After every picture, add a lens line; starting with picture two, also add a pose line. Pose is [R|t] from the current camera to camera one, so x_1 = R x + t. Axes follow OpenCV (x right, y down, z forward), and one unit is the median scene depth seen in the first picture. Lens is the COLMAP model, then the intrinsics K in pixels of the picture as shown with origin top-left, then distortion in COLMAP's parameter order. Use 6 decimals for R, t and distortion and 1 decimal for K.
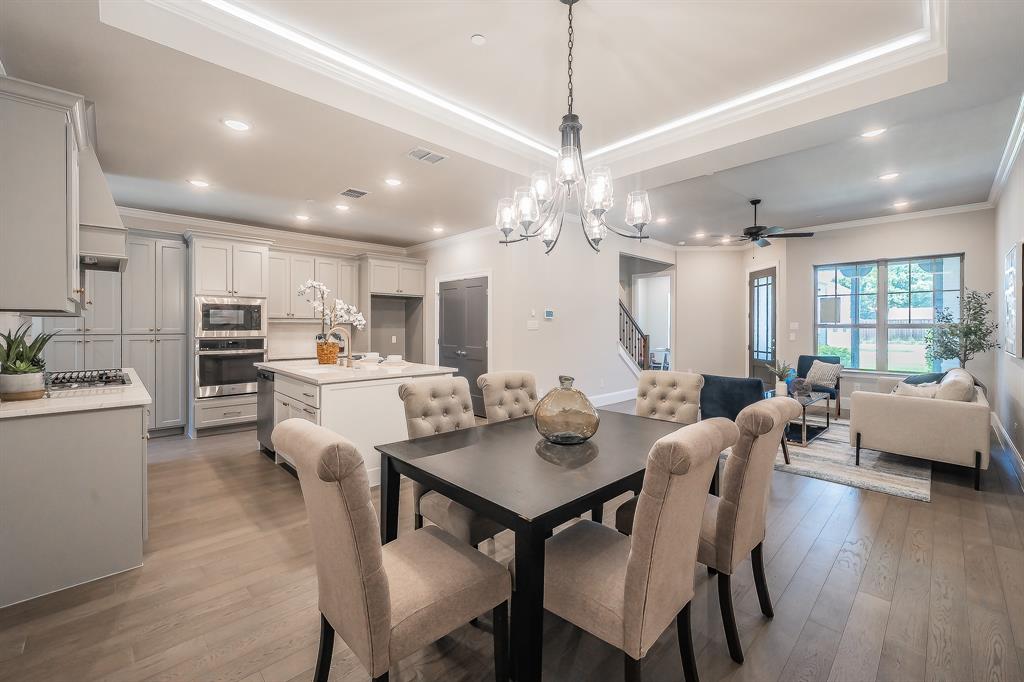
lens RADIAL K [[432.0, 0, 503.2], [0, 432.0, 333.2], [0, 0, 1]] dist [0.000963, 0.000041]
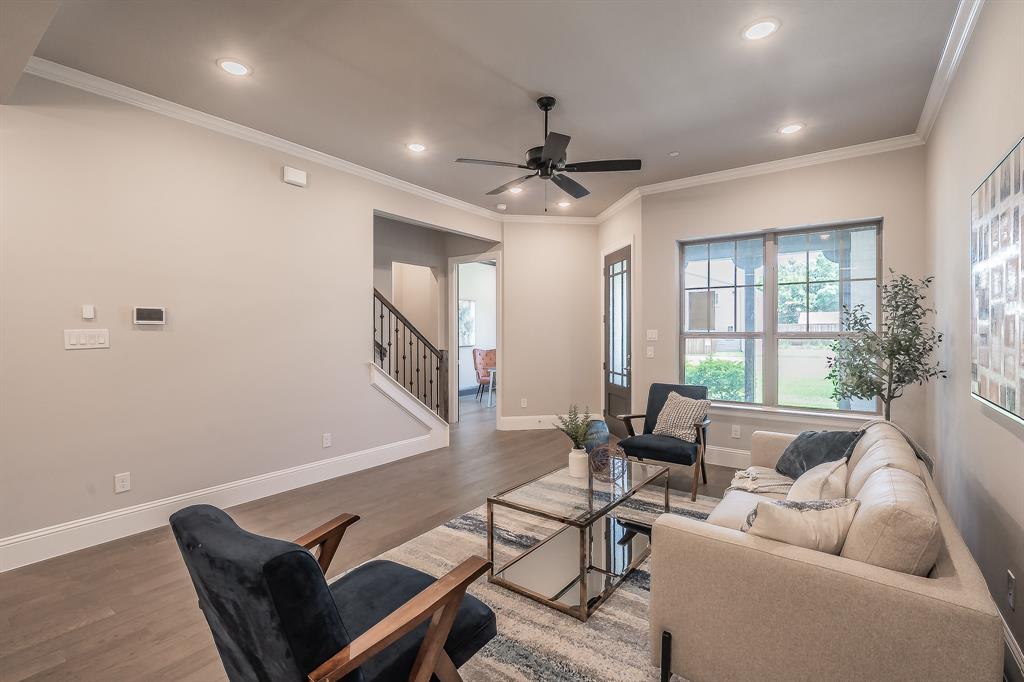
lens RADIAL K [[461.0, 0, 514.6], [0, 461.0, 339.4], [0, 0, 1]] dist [0.005783, 0.000345]
pose [[0.985620, -0.006144, 0.168868, 0.392628], [0.005960, 0.999981, 0.001594, -0.014249], [-0.168874, -0.000565, 0.985637, 0.394790]]
